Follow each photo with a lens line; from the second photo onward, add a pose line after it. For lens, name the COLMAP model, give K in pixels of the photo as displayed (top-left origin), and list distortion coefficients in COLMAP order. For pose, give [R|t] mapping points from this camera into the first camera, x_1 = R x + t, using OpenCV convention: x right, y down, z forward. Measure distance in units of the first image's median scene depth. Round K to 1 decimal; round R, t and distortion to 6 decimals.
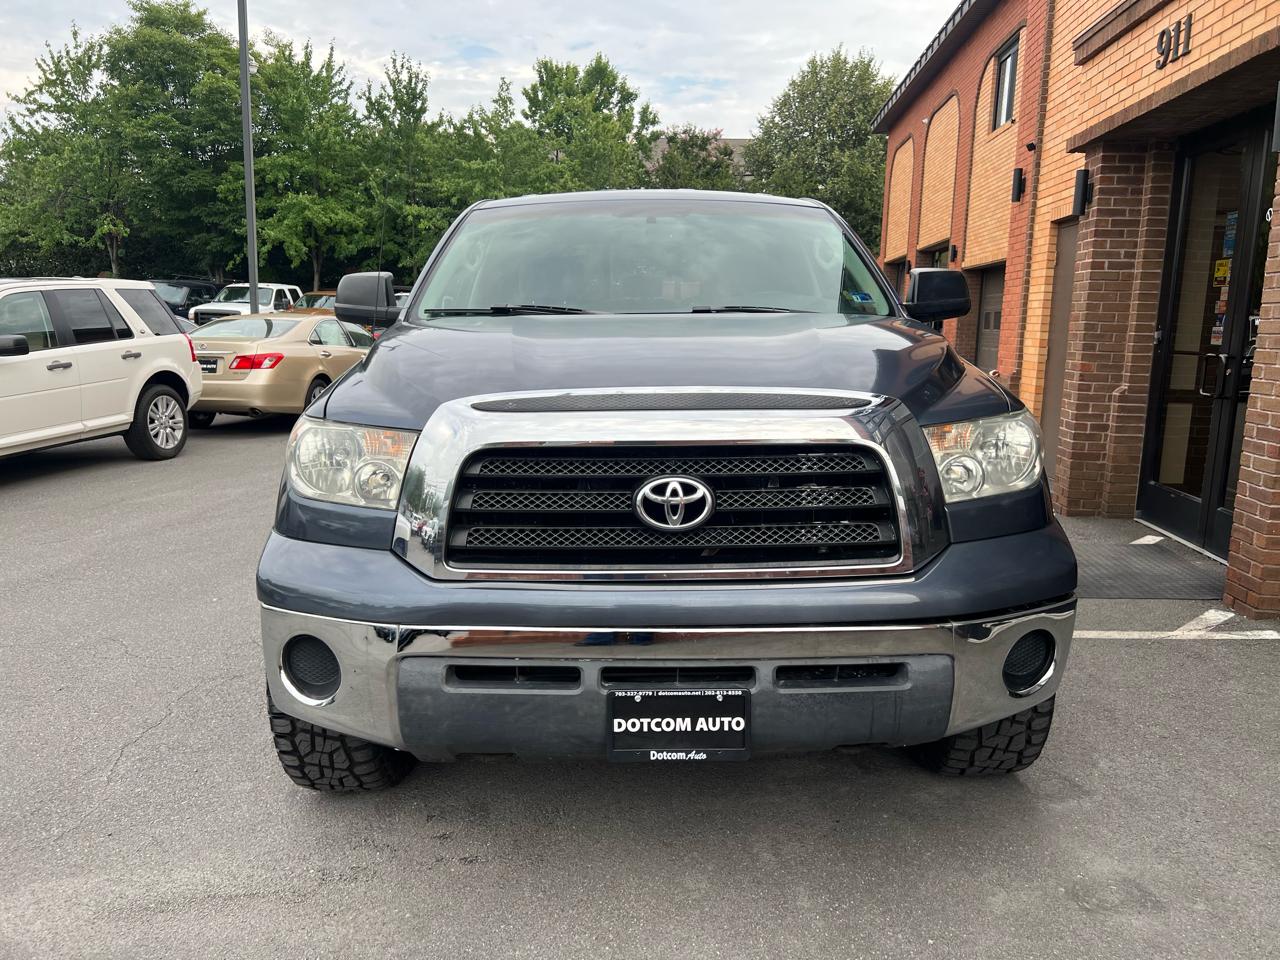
lens RADIAL K [[958.8, 0, 641.9], [0, 958.8, 483.7], [0, 0, 1]] dist [0.034089, -0.043072]
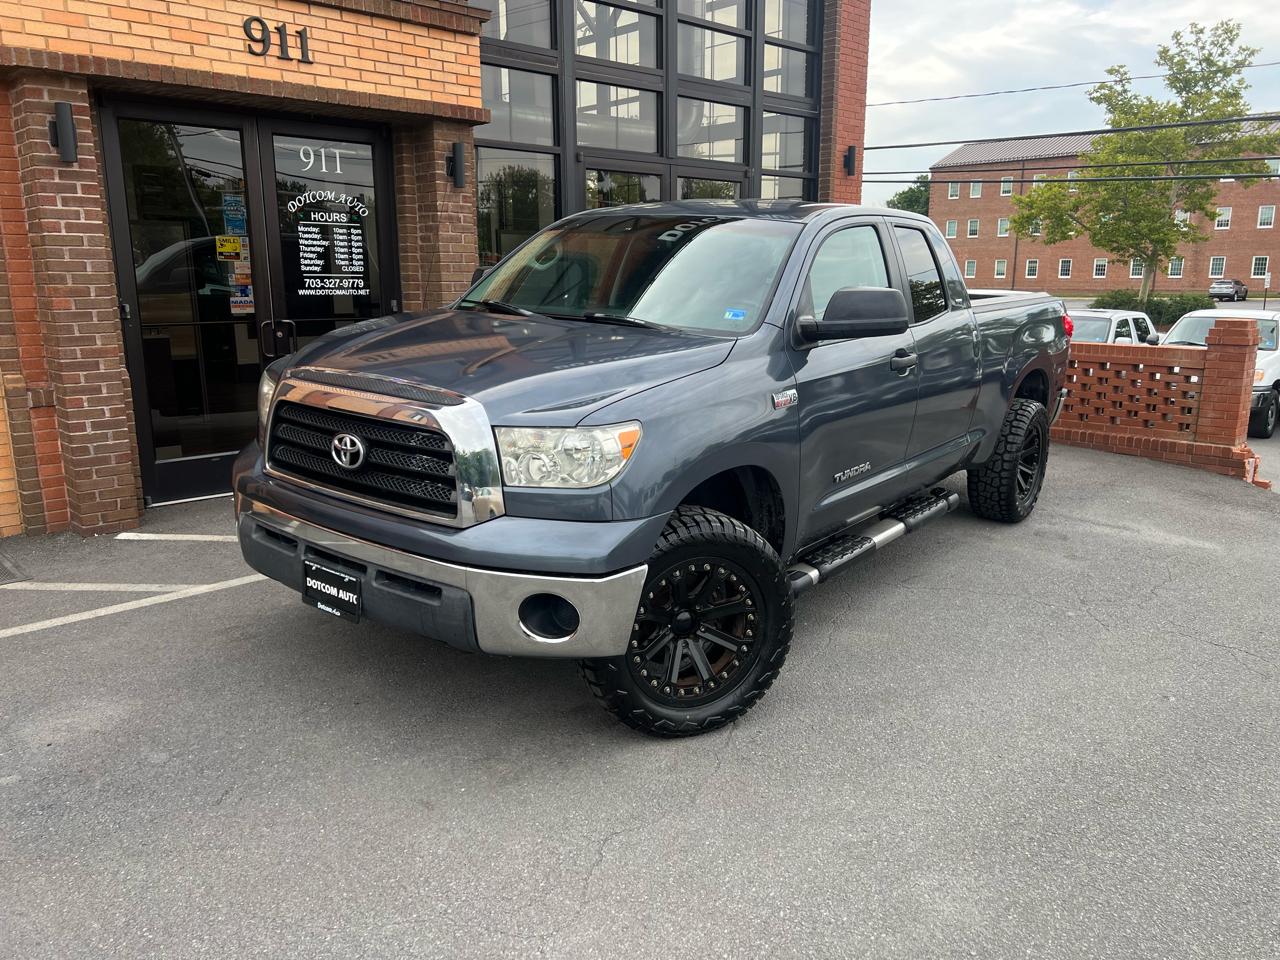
lens RADIAL K [[958.2, 0, 642.1], [0, 958.2, 479.0], [0, 0, 1]] dist [0.038210, -0.050090]
pose [[-0.738616, -0.170096, 0.652315, -0.452346], [0.091447, 0.933418, 0.346941, -0.271016], [-0.667896, 0.315908, -0.673883, 1.315695]]
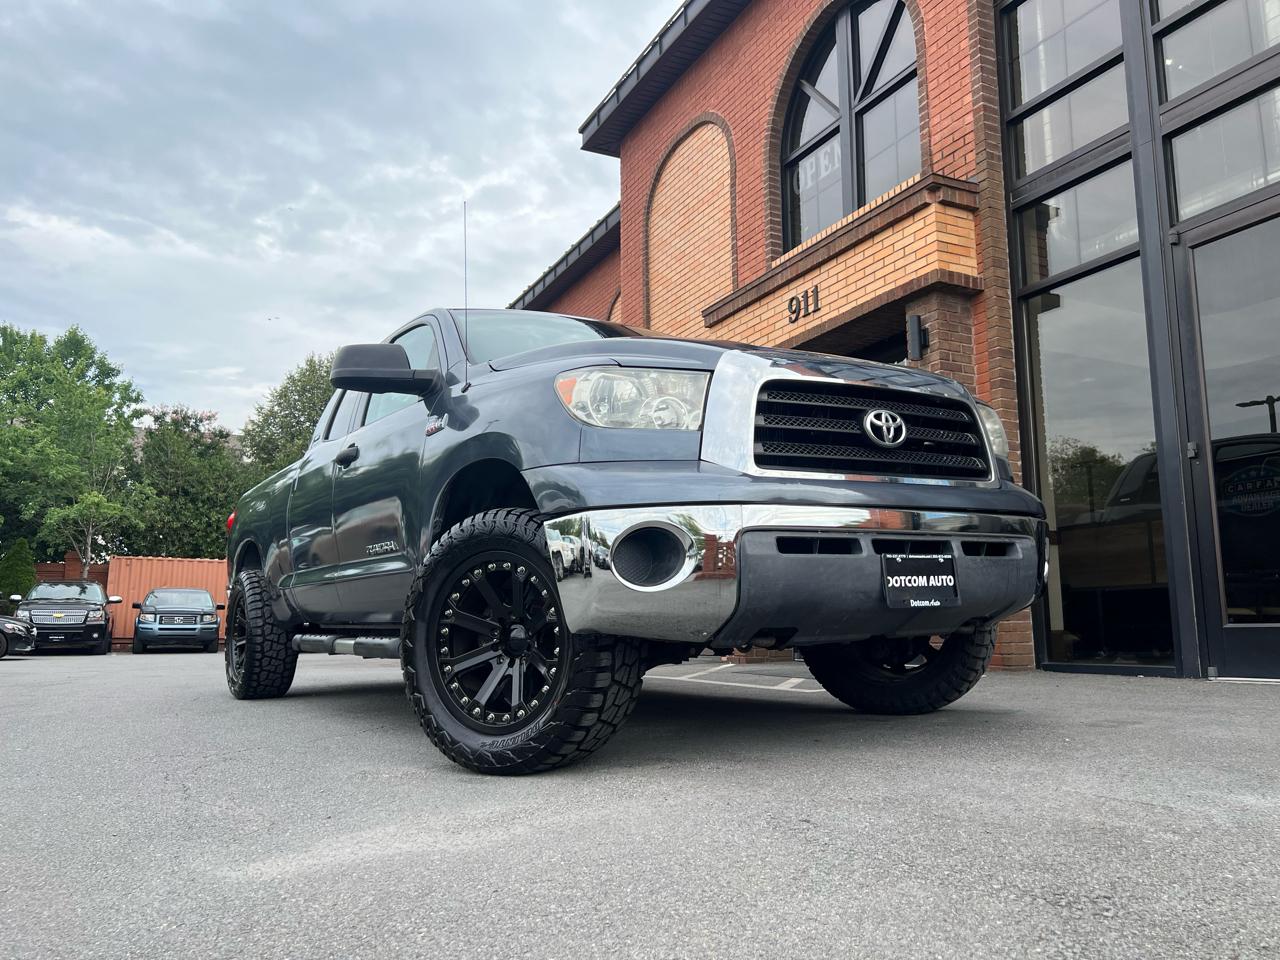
lens RADIAL K [[966.2, 0, 643.4], [0, 966.2, 482.1], [0, 0, 1]] dist [0.069159, -0.097659]
pose [[0.854547, 0.049481, 0.517011, -0.322171], [0.114502, 0.953011, -0.280464, 0.146079], [-0.506595, 0.298869, 0.808727, 0.016683]]
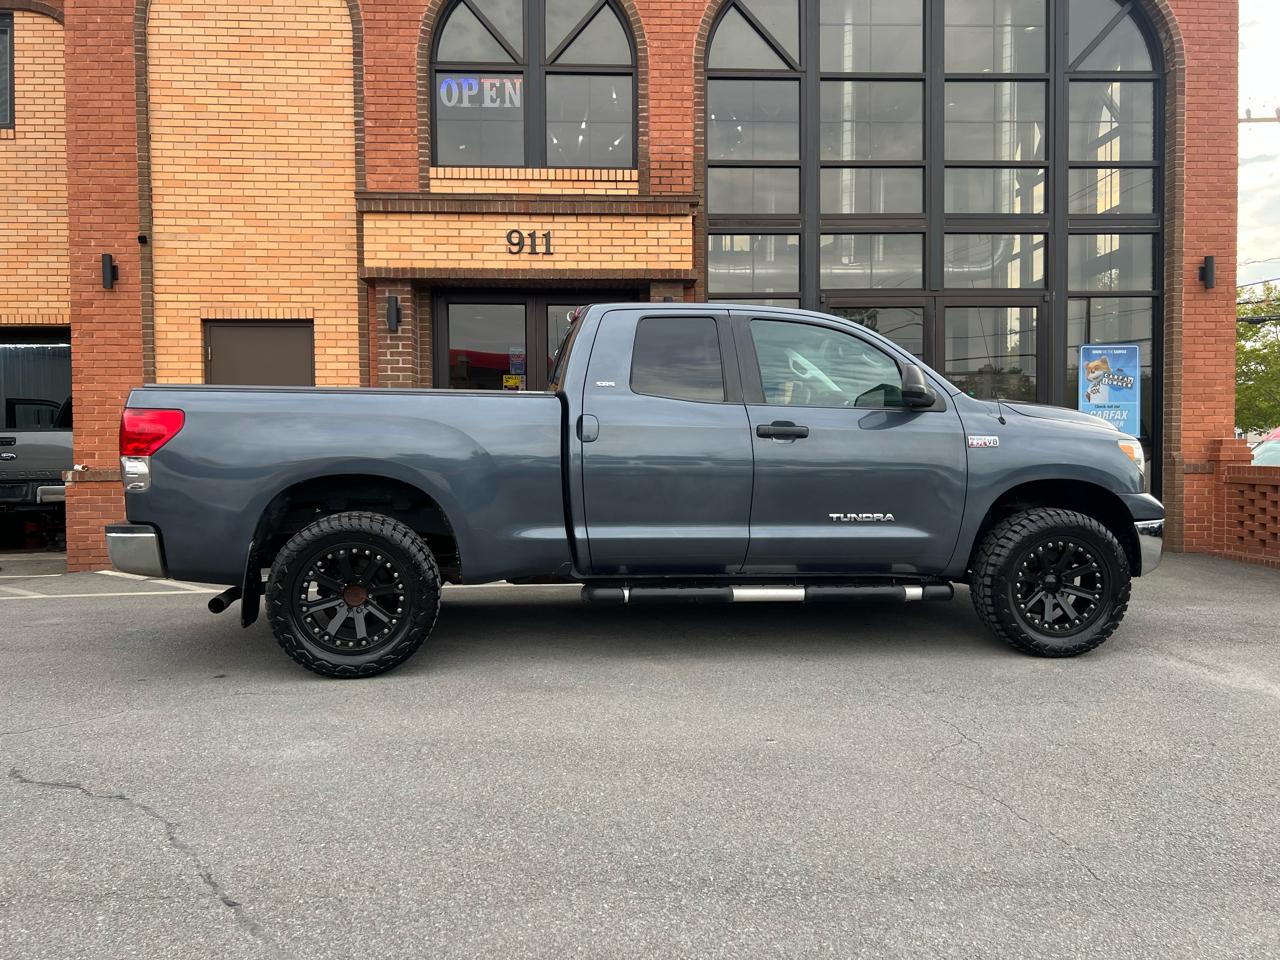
lens RADIAL K [[959.2, 0, 638.3], [0, 959.2, 468.5], [0, 0, 1]] dist [0.071831, -0.105309]
pose [[-0.116242, -0.046090, 0.992151, -0.889288], [0.165207, 0.984110, 0.065072, -0.127673], [-0.979385, 0.171475, -0.106780, 0.858941]]
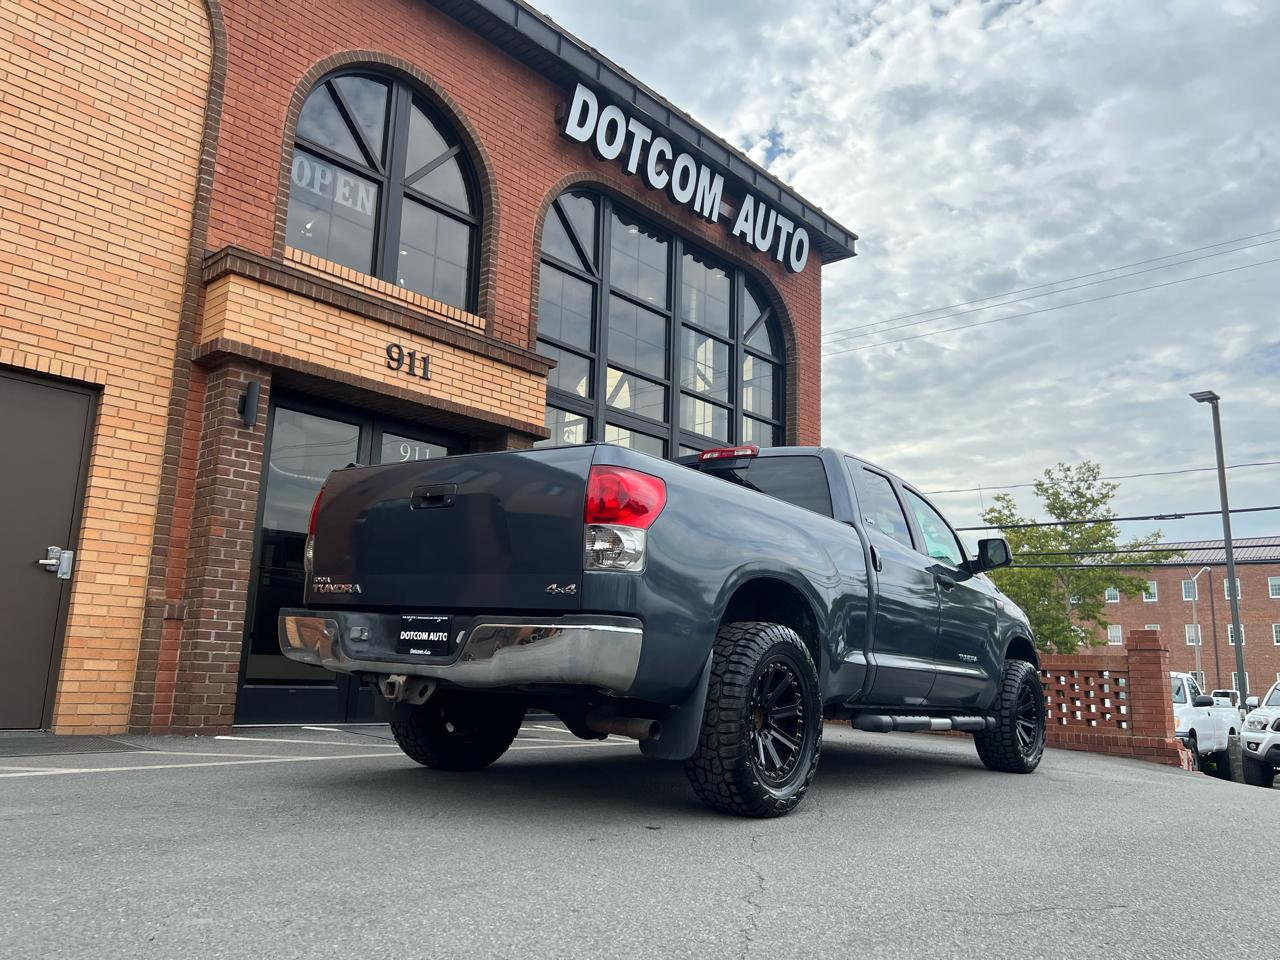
lens RADIAL K [[952.7, 0, 647.0], [0, 952.7, 485.1], [0, 0, 1]] dist [0.048314, -0.066844]
pose [[-0.789438, 0.069746, 0.609855, -0.483523], [0.049781, 0.997526, -0.049642, -0.147885], [-0.611808, -0.008830, -0.790957, 1.554797]]
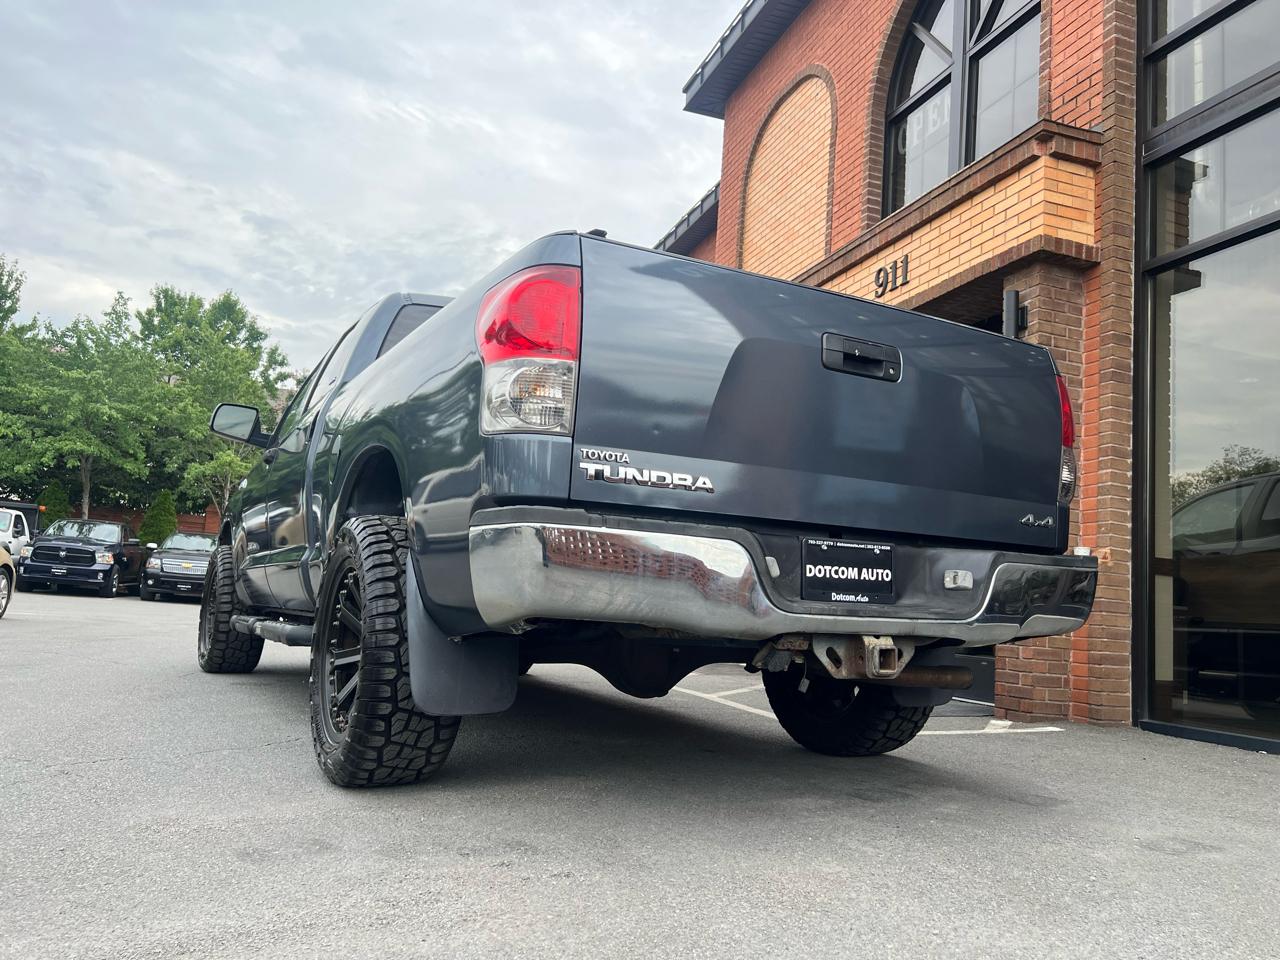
lens RADIAL K [[969.6, 0, 646.8], [0, 969.6, 483.1], [0, 0, 1]] dist [0.023918, -0.007580]
pose [[0.913404, 0.092231, 0.396468, -0.178435], [0.021266, 0.961850, -0.272749, 0.115194], [-0.406499, 0.257561, 0.876596, 0.069291]]
